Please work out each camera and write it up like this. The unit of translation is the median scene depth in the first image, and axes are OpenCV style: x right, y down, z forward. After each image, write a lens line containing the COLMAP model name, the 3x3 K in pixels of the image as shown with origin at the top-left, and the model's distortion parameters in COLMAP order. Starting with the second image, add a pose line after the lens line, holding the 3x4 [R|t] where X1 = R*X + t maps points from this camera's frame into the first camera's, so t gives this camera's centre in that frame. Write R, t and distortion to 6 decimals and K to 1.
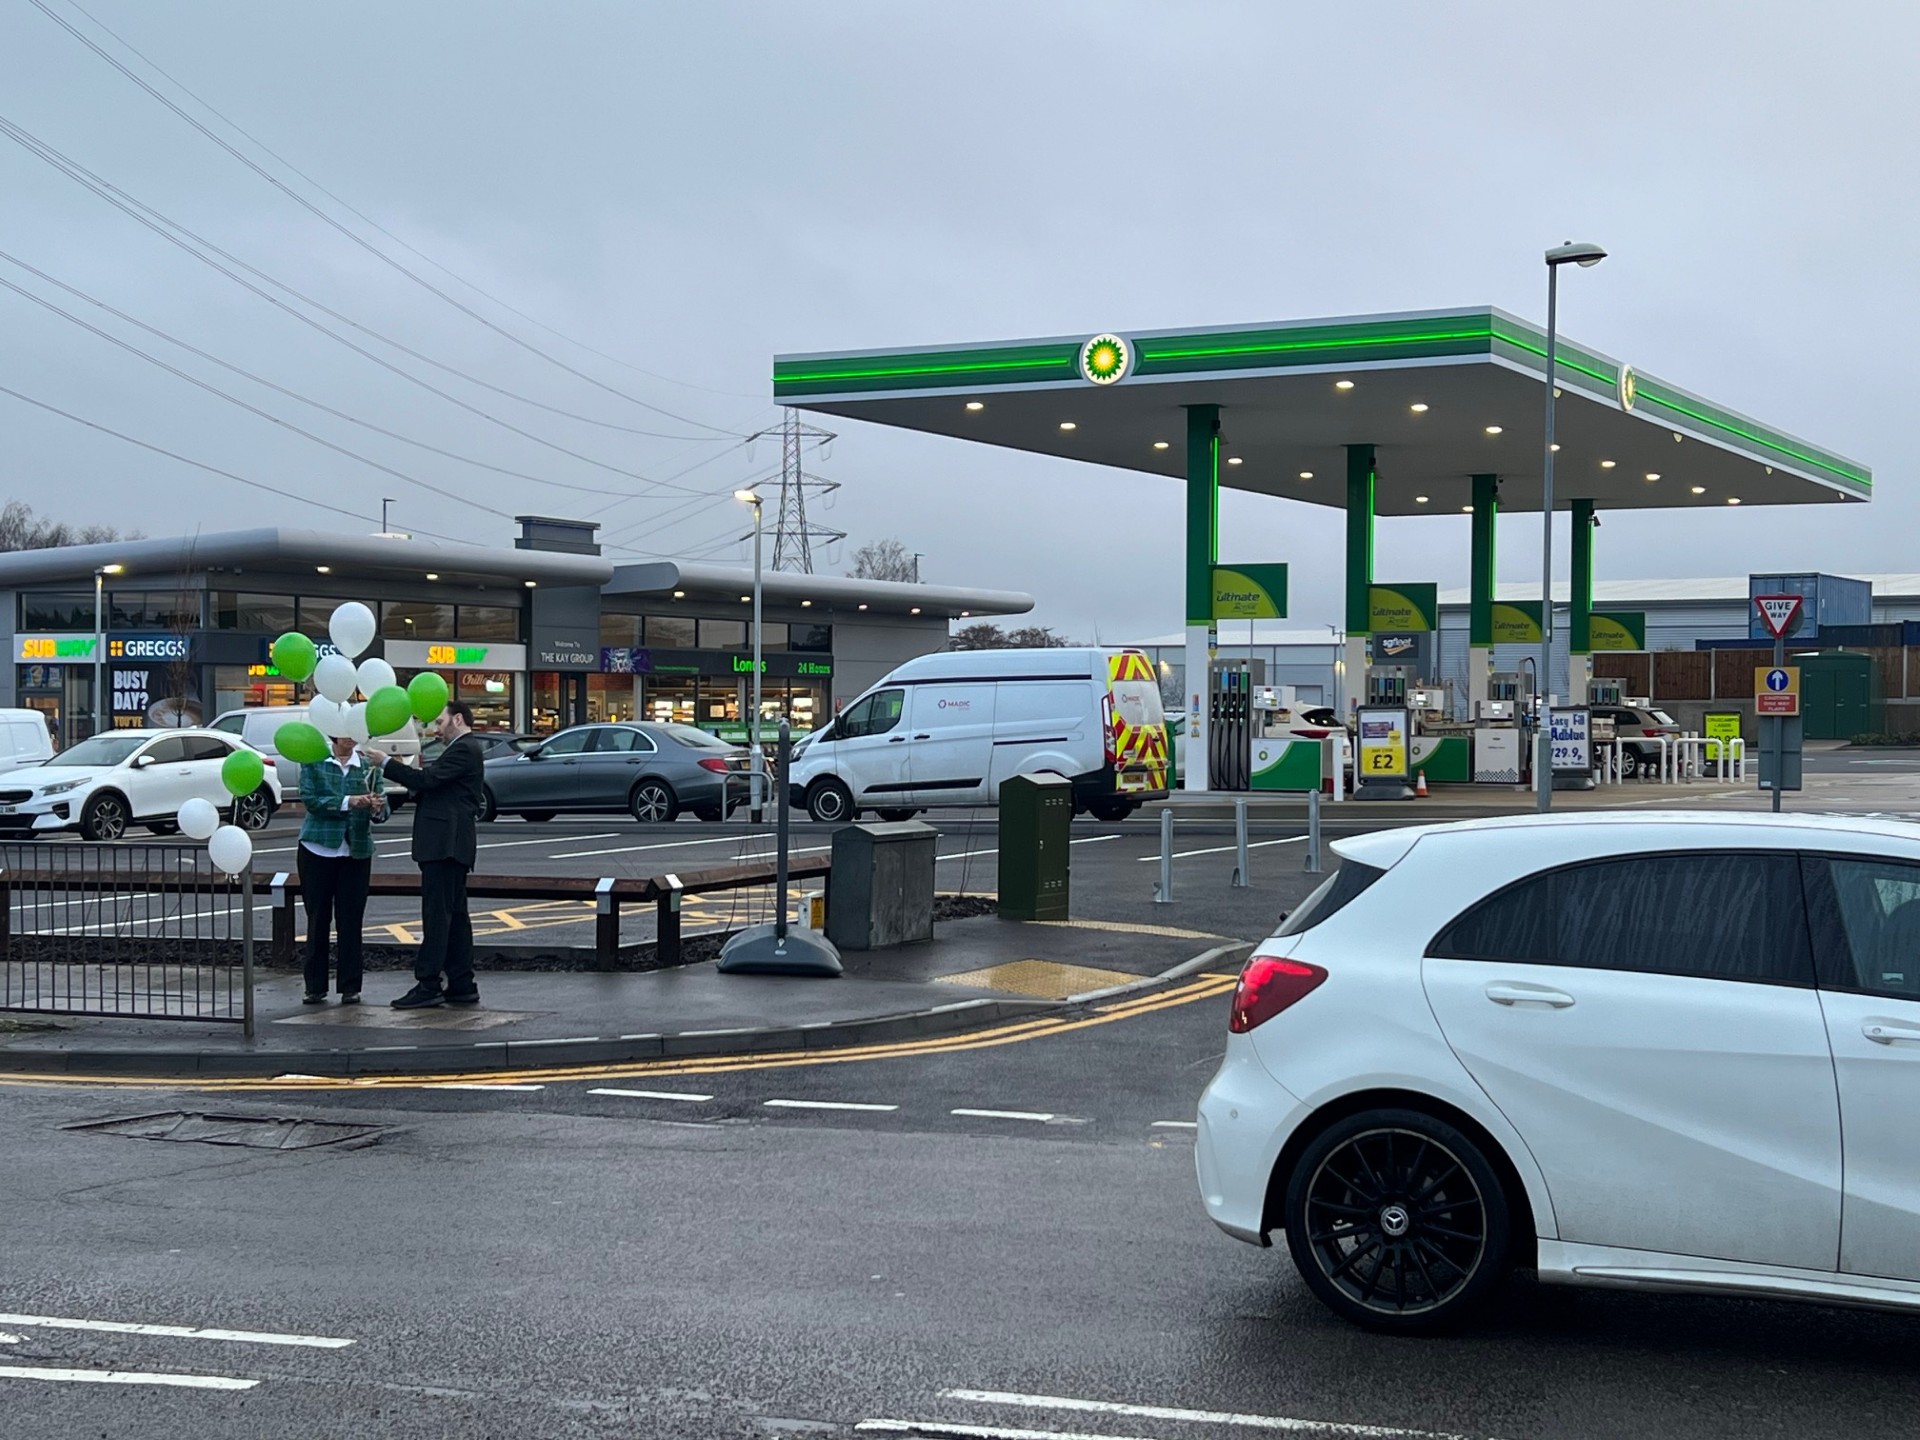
lens RADIAL K [[2703.8, 0, 963.6], [0, 2703.8, 729.7], [0, 0, 1]] dist [0.055028, 0.000000]
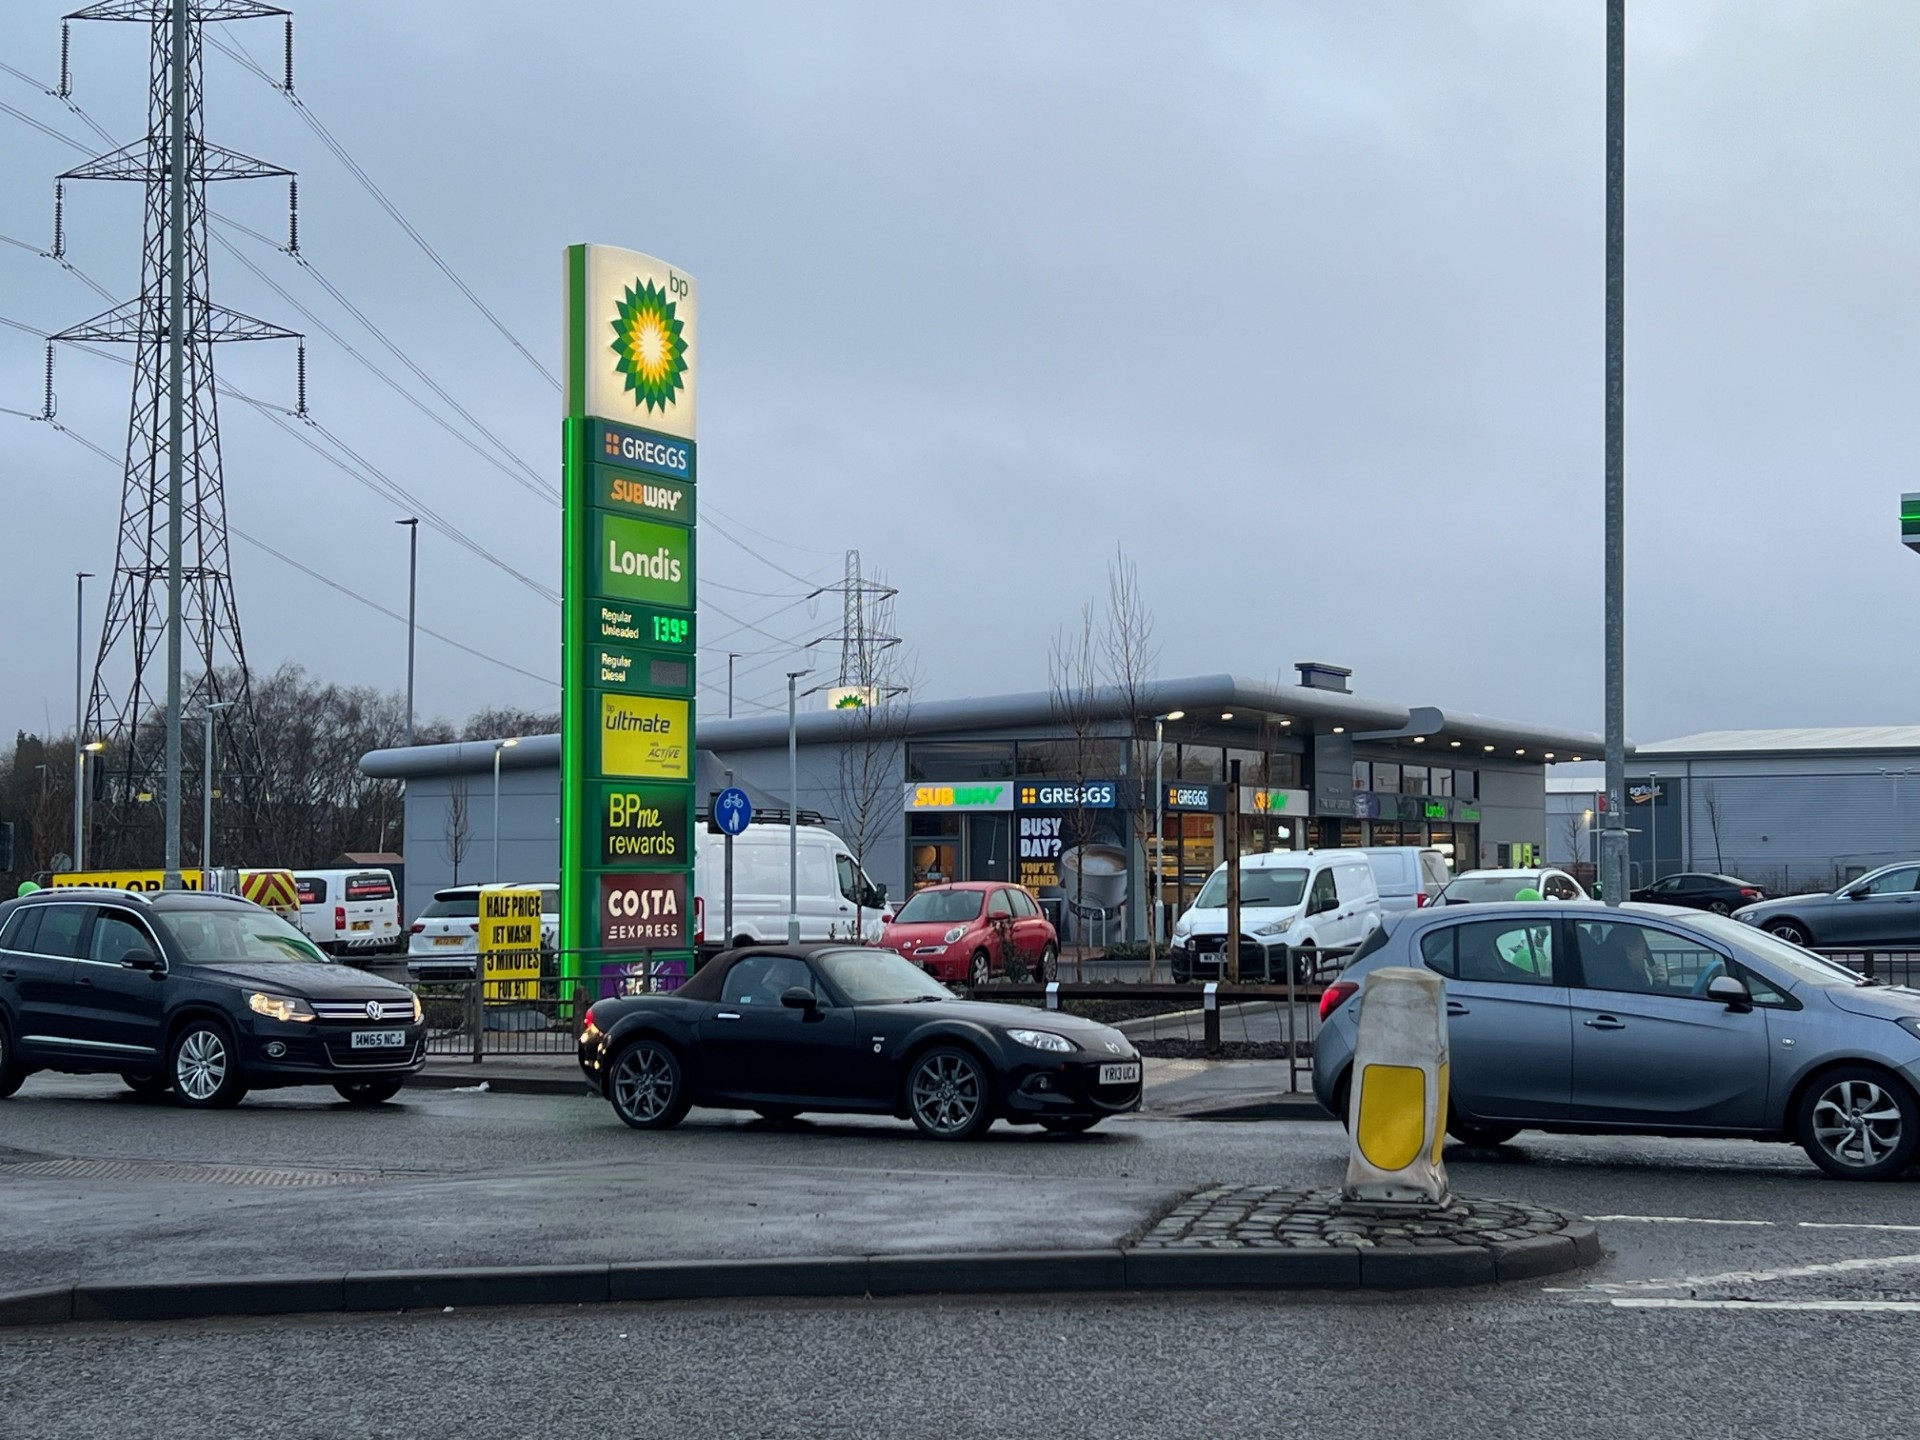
lens RADIAL K [[2703.8, 0, 976.6], [0, 2703.8, 722.5], [0, 0, 1]] dist [0.055028, 0.000000]
pose [[0.999721, -0.006549, 0.022687, -0.408655], [0.007901, 0.998166, -0.060015, 0.003245], [-0.022253, 0.060177, 0.997940, 0.005894]]
